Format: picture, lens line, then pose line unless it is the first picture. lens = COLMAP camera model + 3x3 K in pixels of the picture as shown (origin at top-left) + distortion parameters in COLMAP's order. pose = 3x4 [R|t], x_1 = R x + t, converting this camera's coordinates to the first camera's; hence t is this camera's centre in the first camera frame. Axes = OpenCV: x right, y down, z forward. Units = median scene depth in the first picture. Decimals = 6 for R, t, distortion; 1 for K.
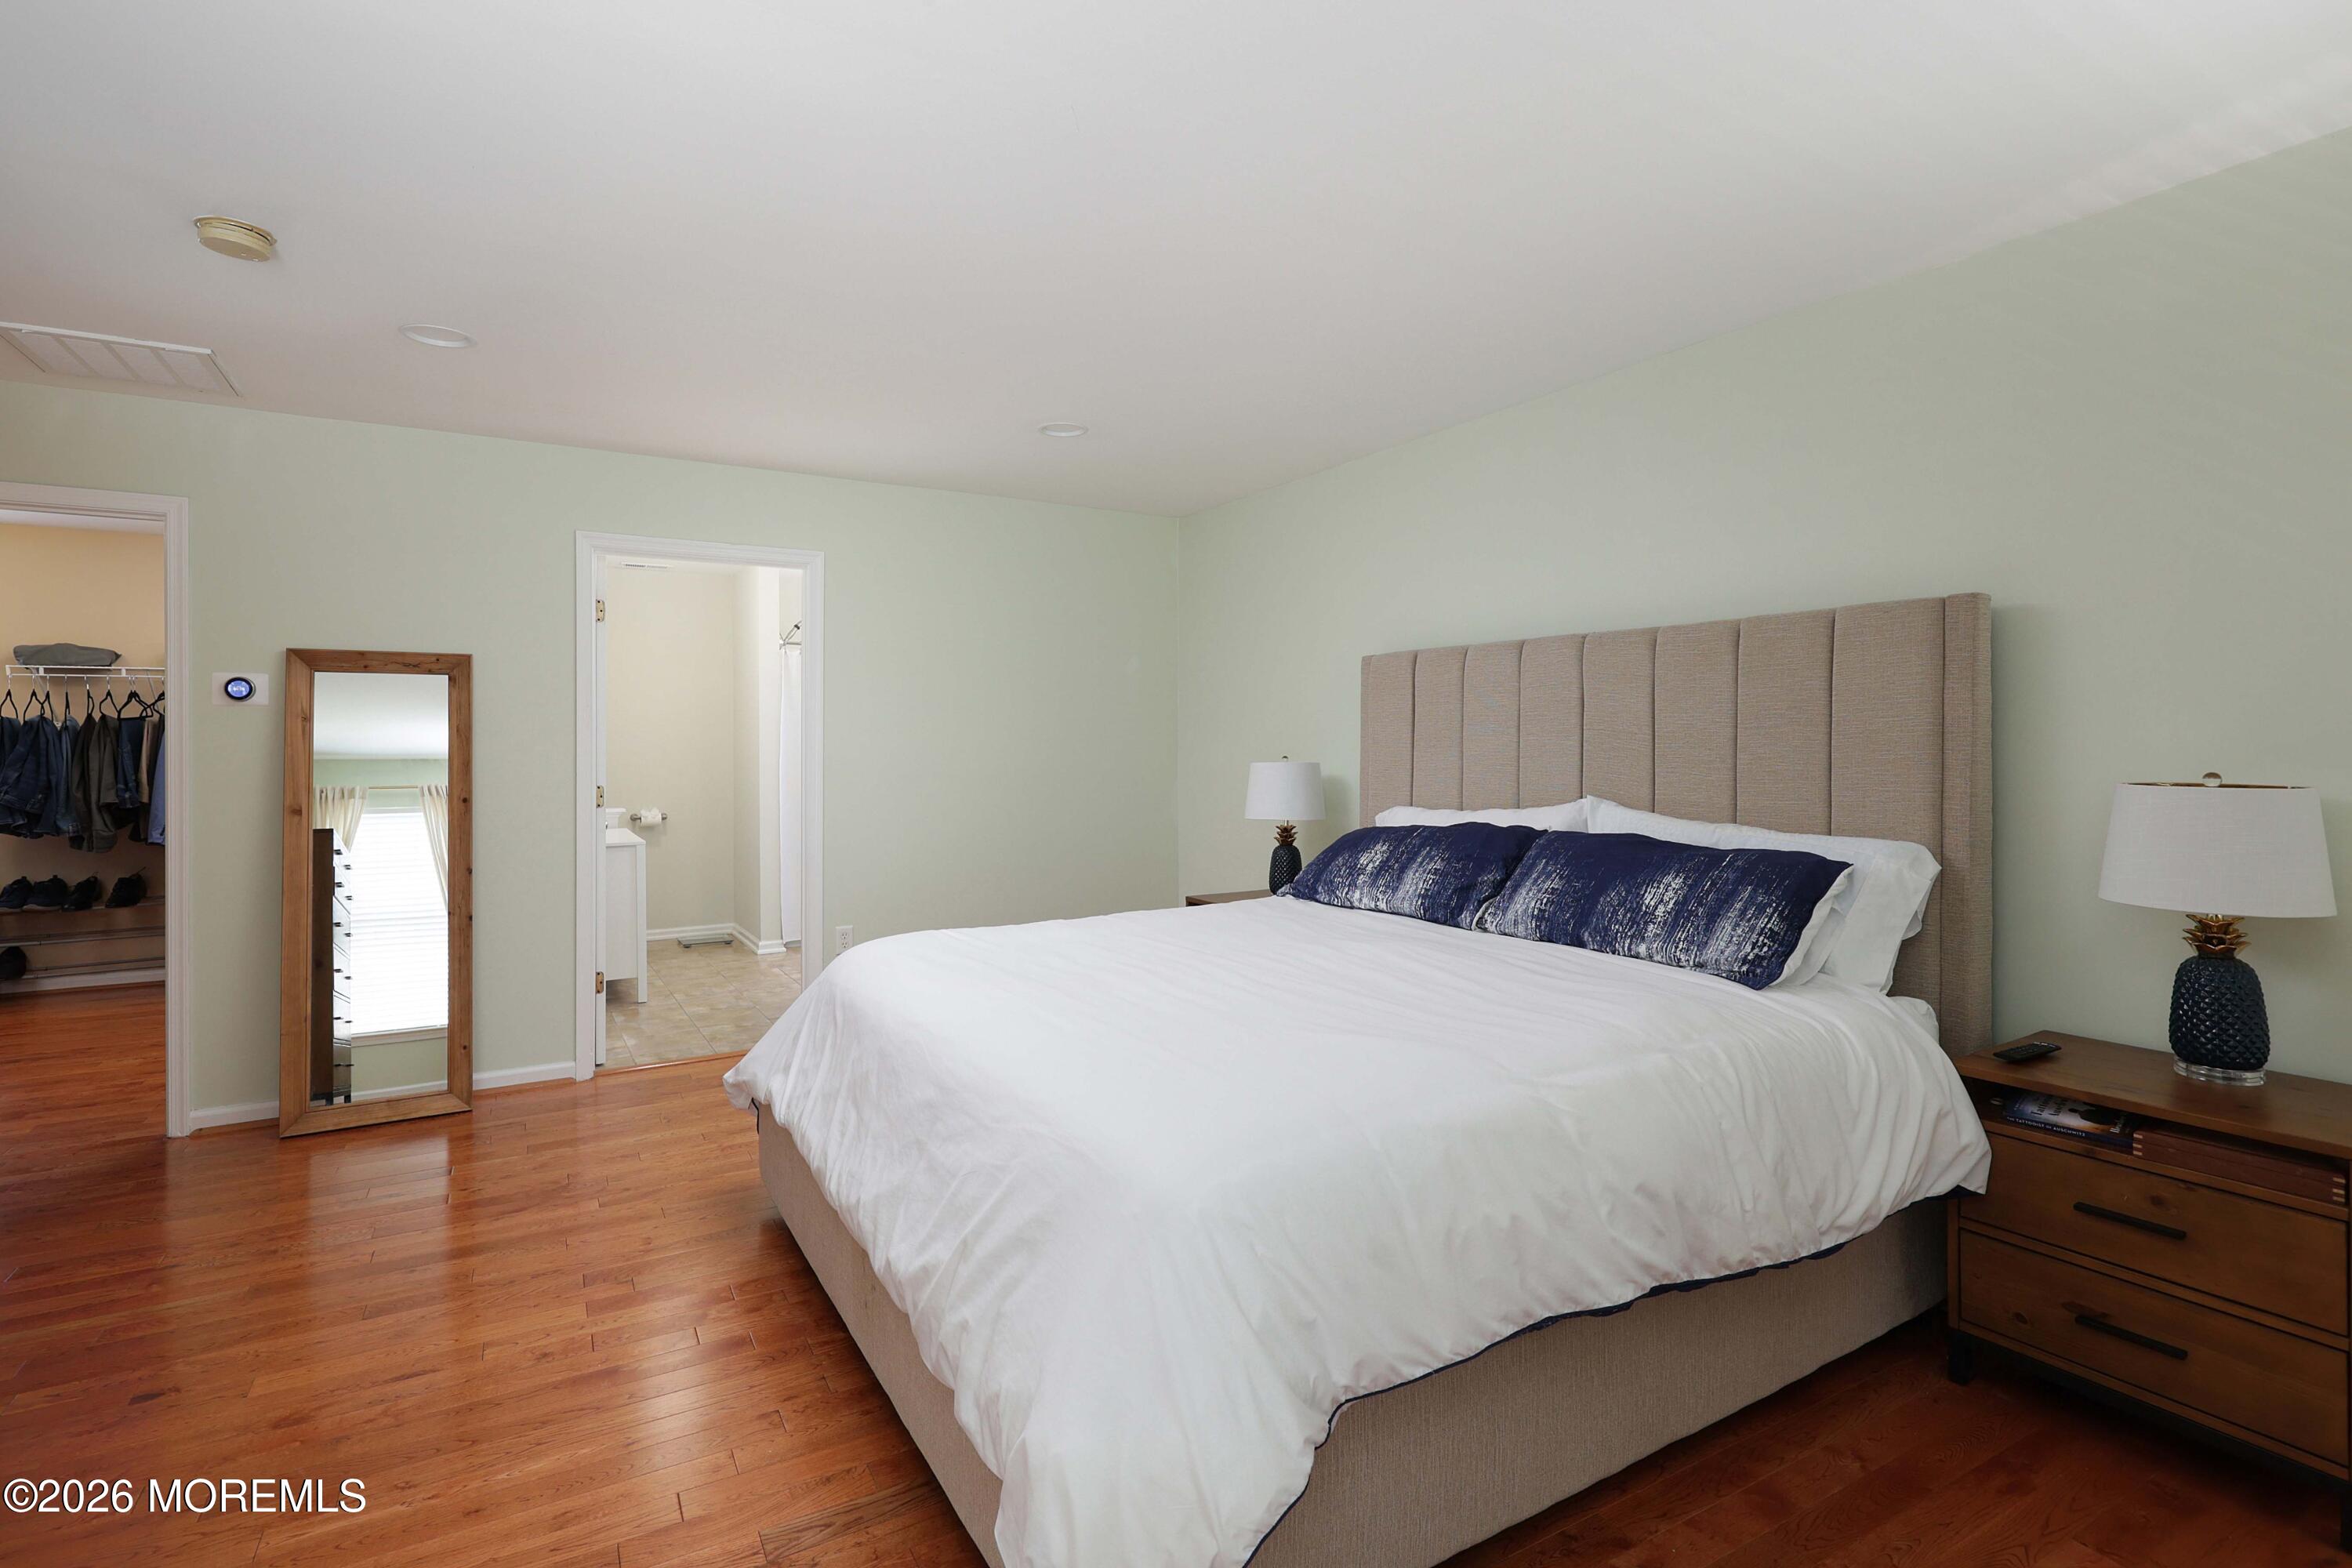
lens RADIAL K [[1109.5, 0, 1197.0], [0, 1109.5, 743.0], [0, 0, 1]] dist [0.012286, 0.000381]
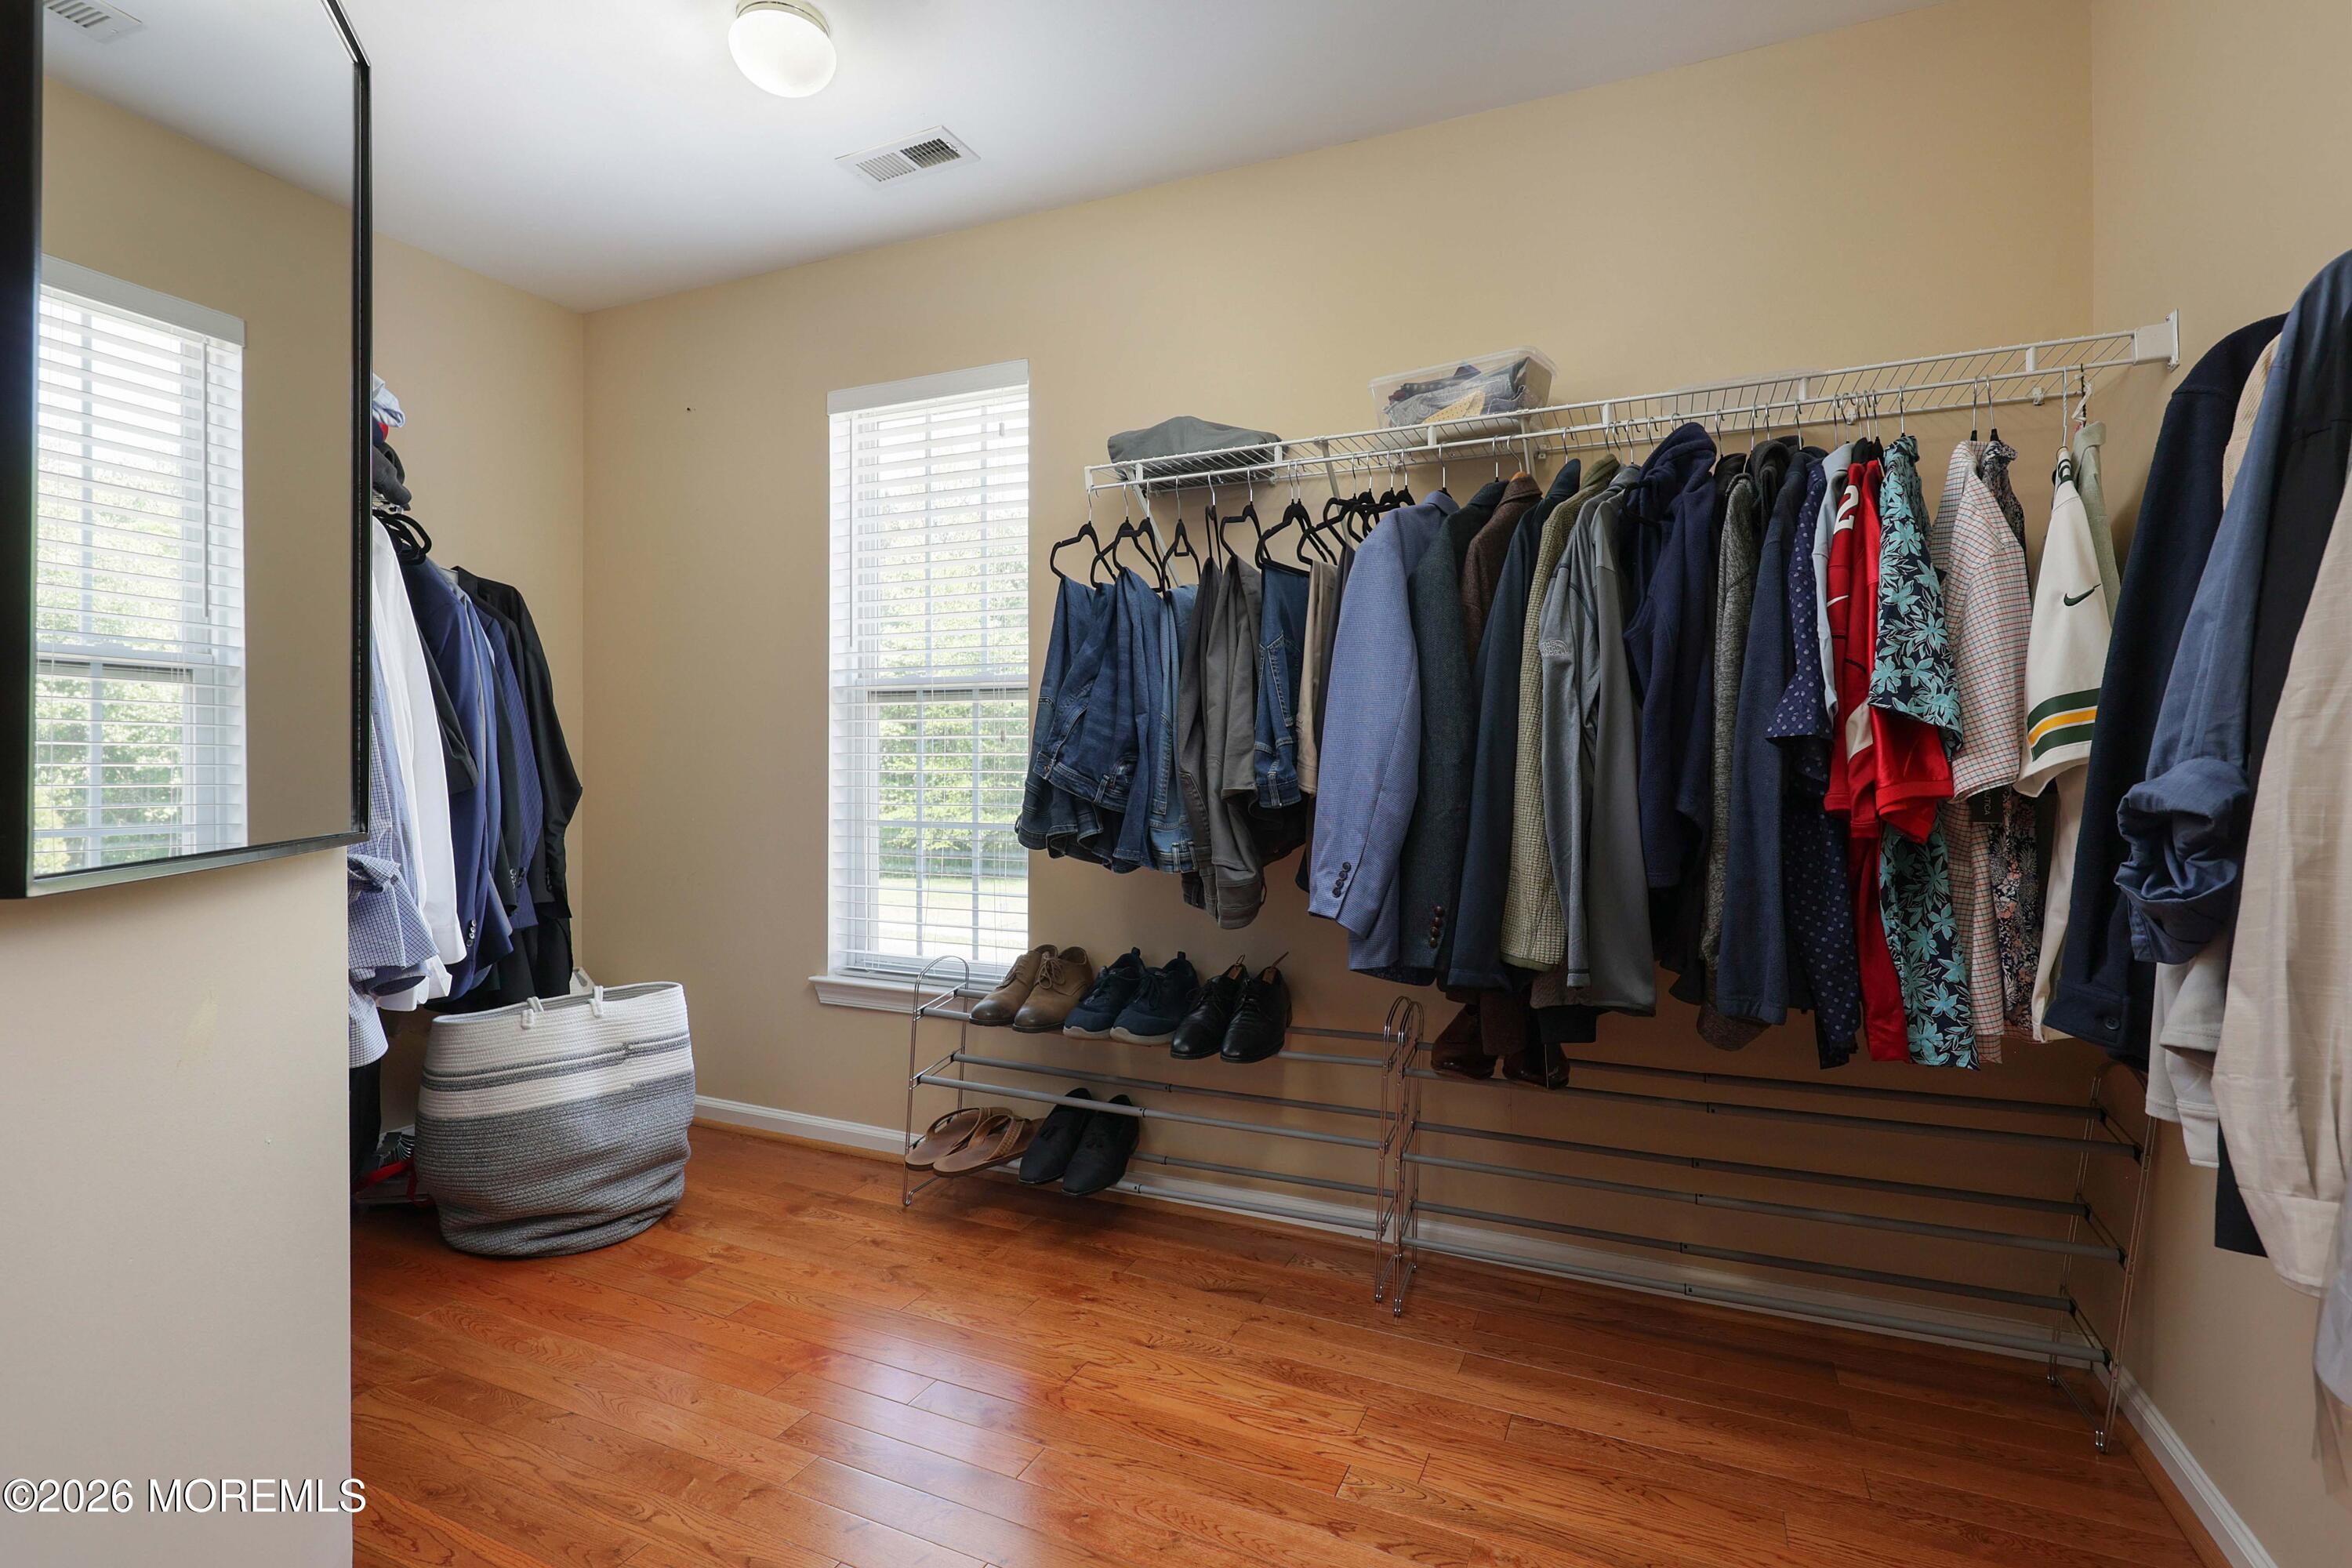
lens RADIAL K [[1109.5, 0, 1173.0], [0, 1109.5, 780.7], [0, 0, 1]] dist [0.012286, 0.000381]
pose [[0.565259, 0.004534, -0.824901, -0.675351], [0.005431, 0.999943, 0.009218, 0.046839], [0.824896, -0.009691, 0.565202, 0.771693]]
